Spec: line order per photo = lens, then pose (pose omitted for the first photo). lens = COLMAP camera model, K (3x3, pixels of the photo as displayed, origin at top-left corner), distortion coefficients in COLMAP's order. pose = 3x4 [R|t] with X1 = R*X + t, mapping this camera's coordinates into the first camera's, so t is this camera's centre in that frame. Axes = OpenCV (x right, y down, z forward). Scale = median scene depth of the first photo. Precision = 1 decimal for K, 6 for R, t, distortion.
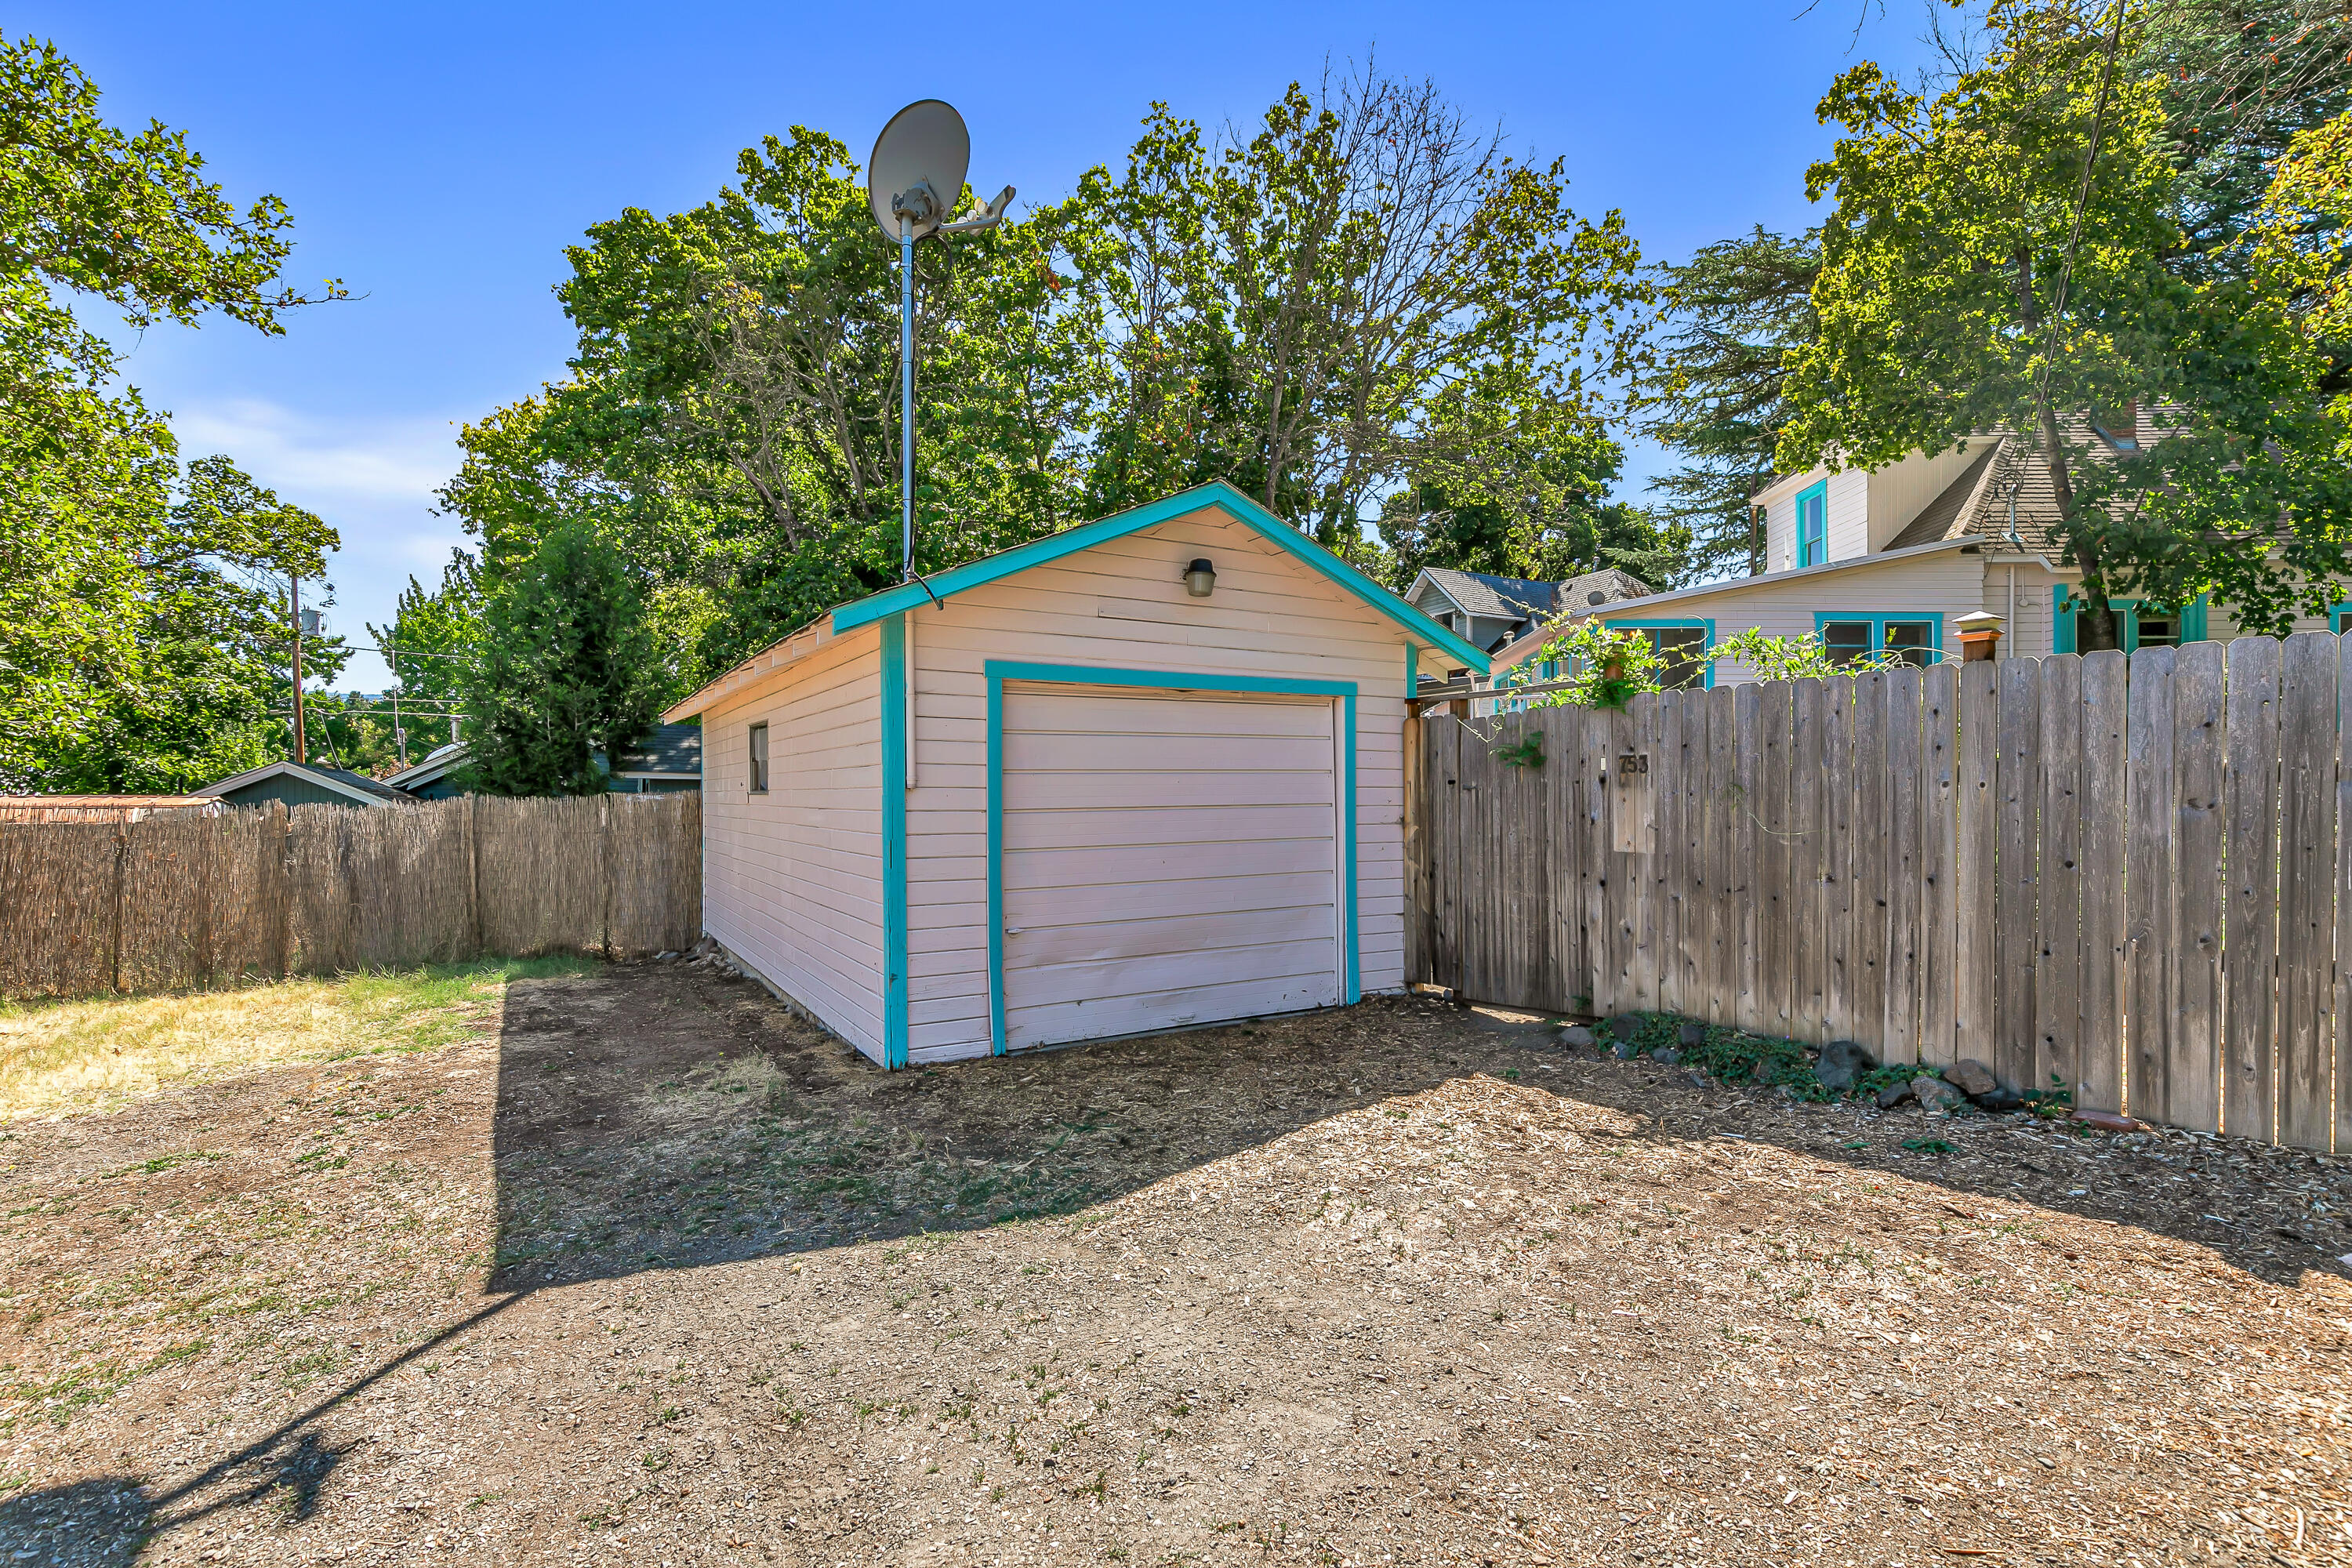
lens RADIAL K [[1072.4, 0, 1171.2], [0, 1072.4, 795.6], [0, 0, 1]] dist [0.007625, -0.000629]
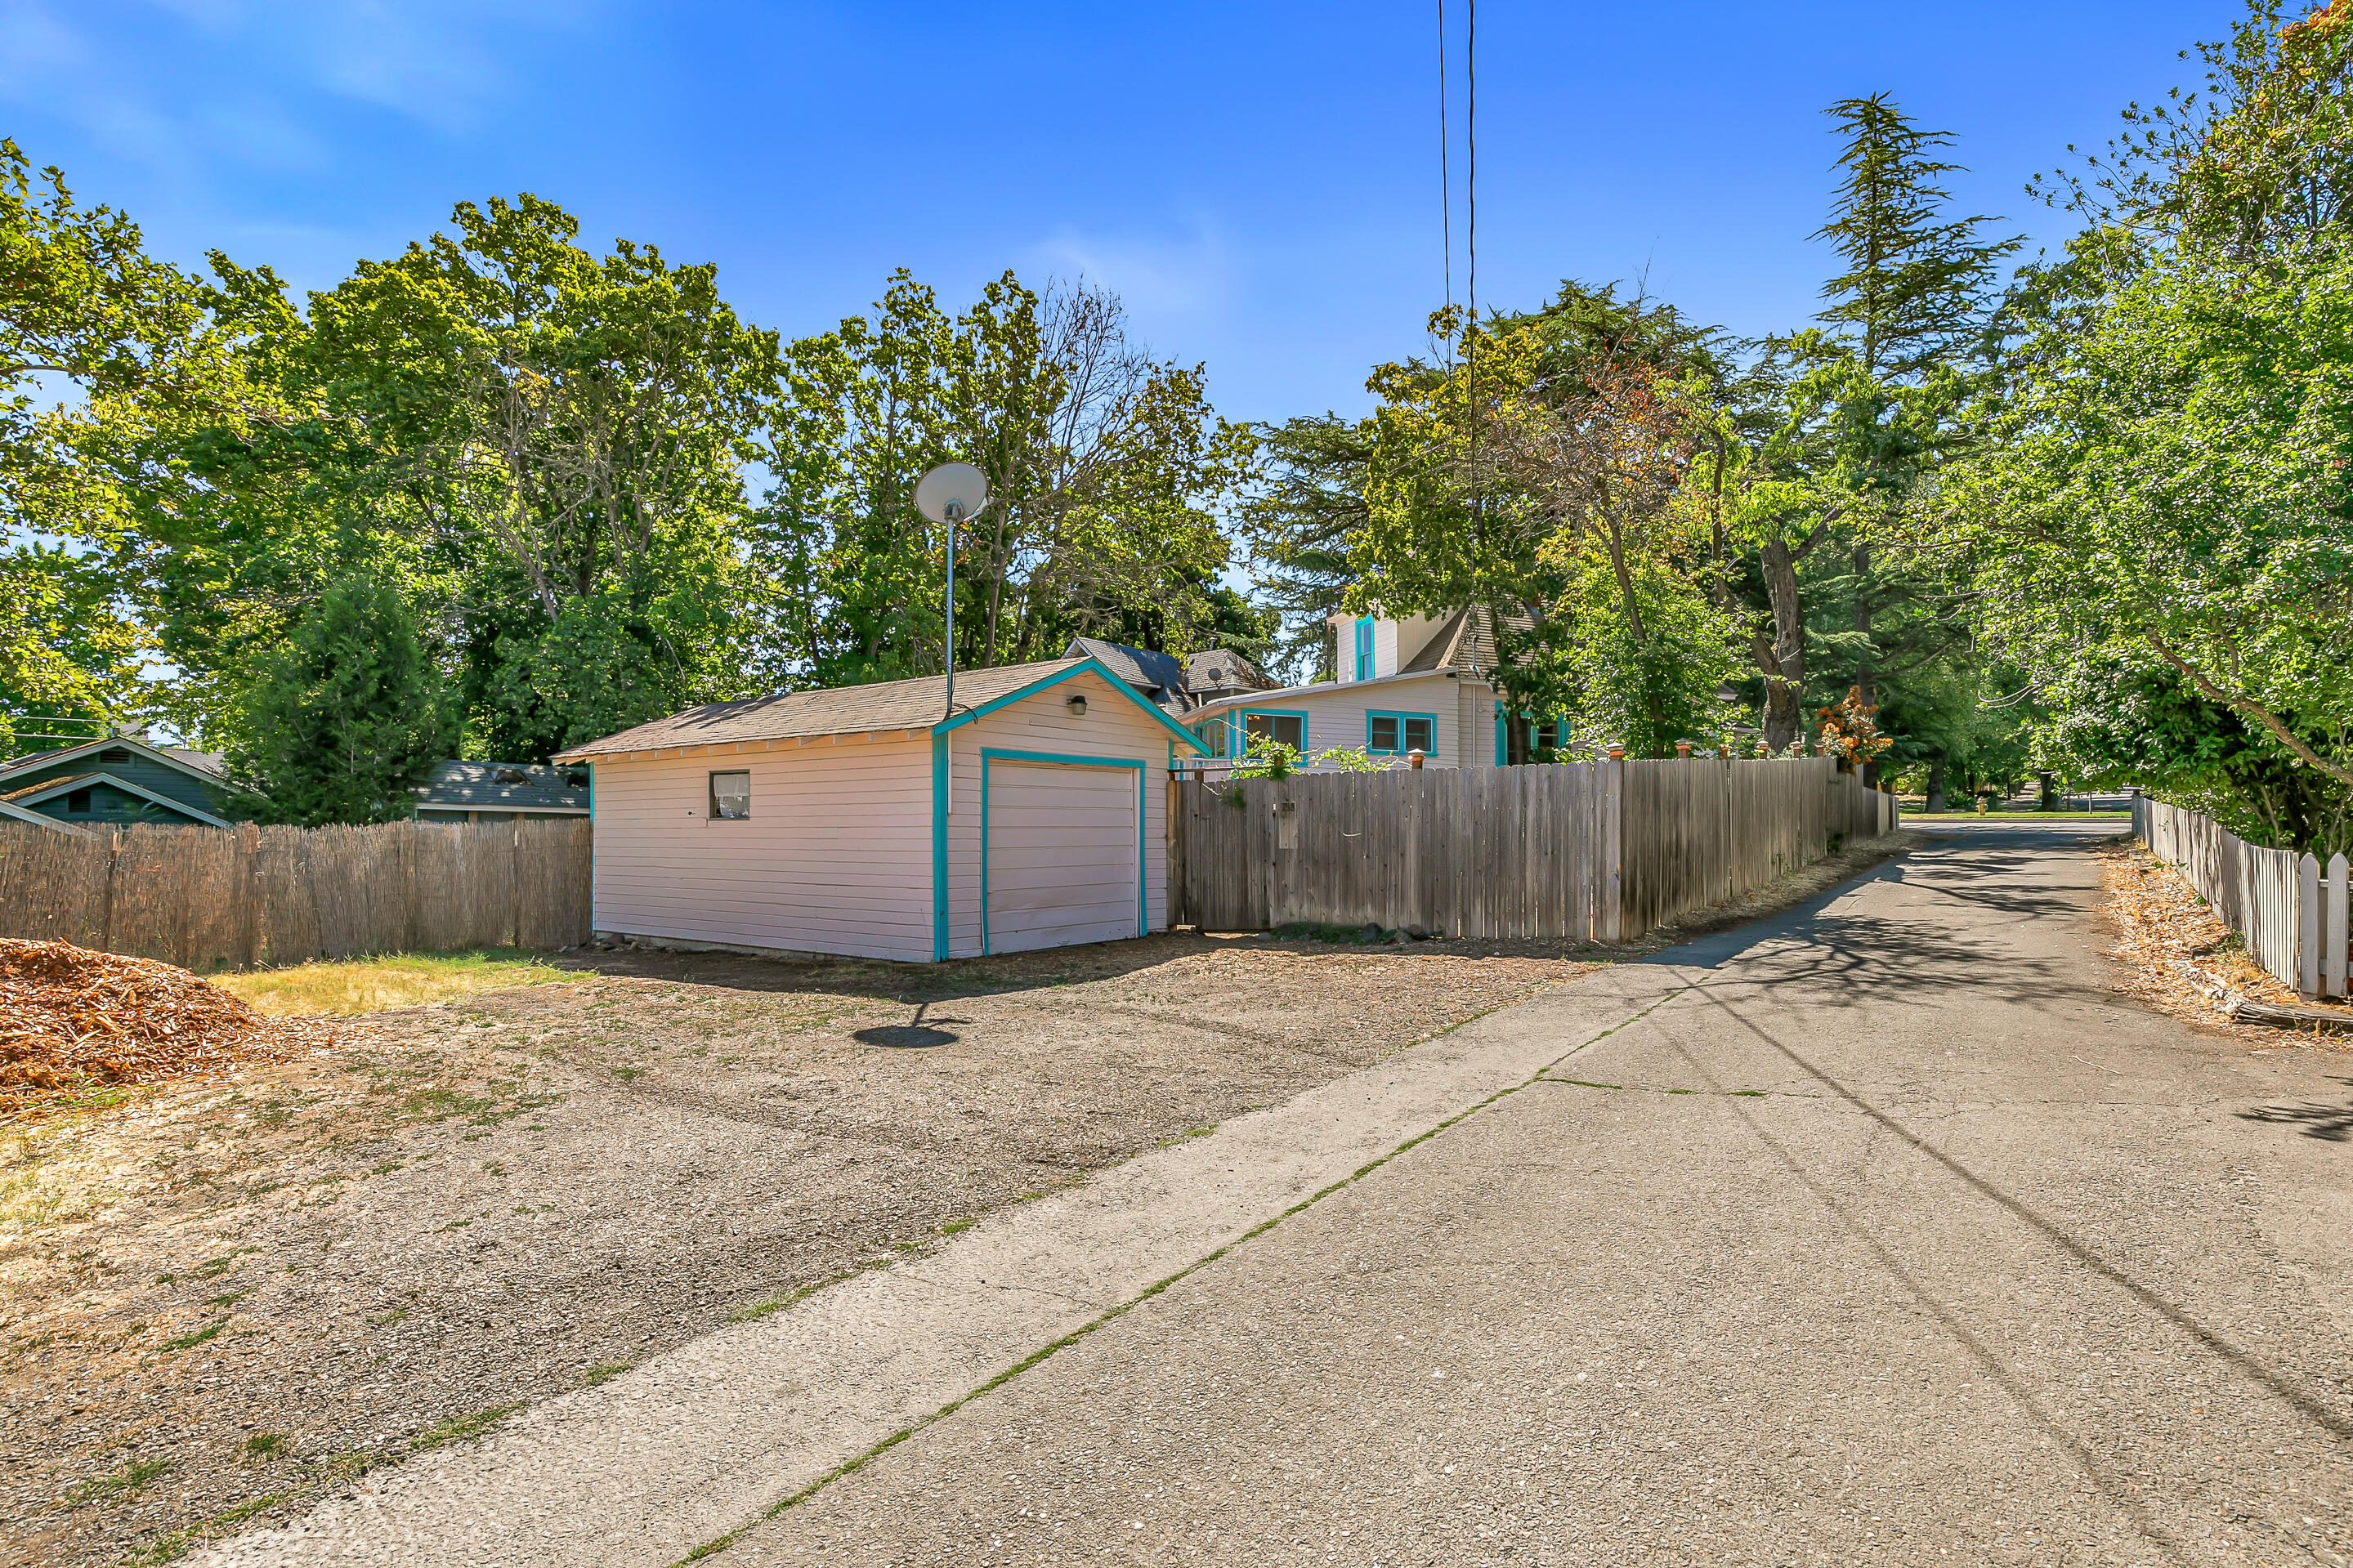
lens RADIAL K [[1072.8, 0, 1178.6], [0, 1072.8, 794.4], [0, 0, 1]] dist [0.007625, -0.000629]
pose [[0.935053, 0.018311, 0.354035, -0.175860], [-0.004363, 0.999184, -0.040154, 0.010495], [-0.354482, 0.036002, 0.934370, -0.304624]]
